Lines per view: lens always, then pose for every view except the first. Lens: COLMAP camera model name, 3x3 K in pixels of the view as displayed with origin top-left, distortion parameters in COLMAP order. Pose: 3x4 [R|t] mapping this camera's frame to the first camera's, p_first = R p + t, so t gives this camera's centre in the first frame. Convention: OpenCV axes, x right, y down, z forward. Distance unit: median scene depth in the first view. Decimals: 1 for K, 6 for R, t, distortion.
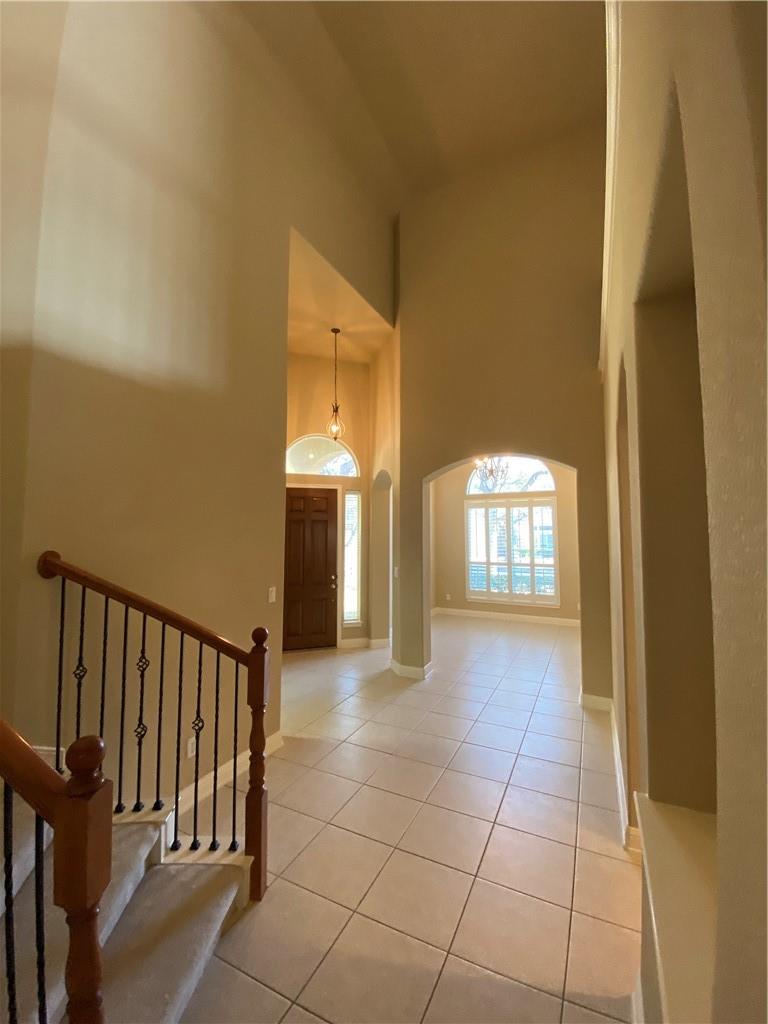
lens RADIAL K [[417.9, 0, 390.8], [0, 417.9, 512.2], [0, 0, 1]] dist [0.000017, -0.001642]
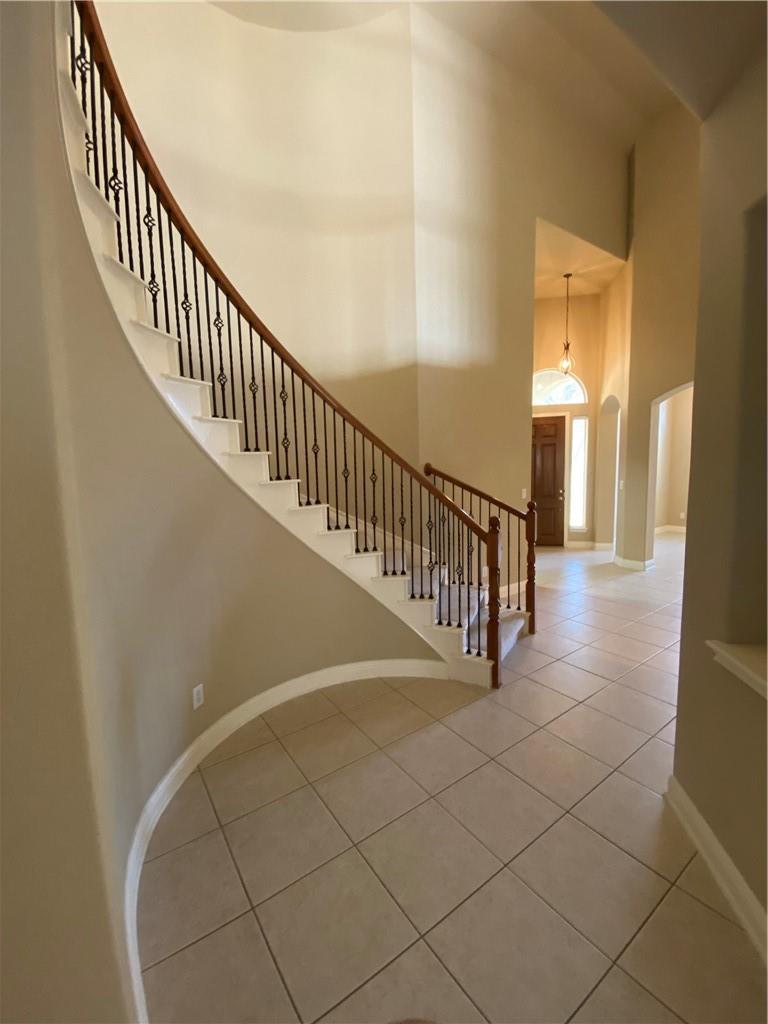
lens RADIAL K [[417.9, 0, 374.8], [0, 417.9, 514.5], [0, 0, 1]] dist [0.000017, -0.001642]
pose [[0.863633, 0.029645, -0.503249, 0.007021], [0.057931, 0.985820, 0.157489, 0.001768], [0.500781, -0.165166, 0.849669, -0.342980]]
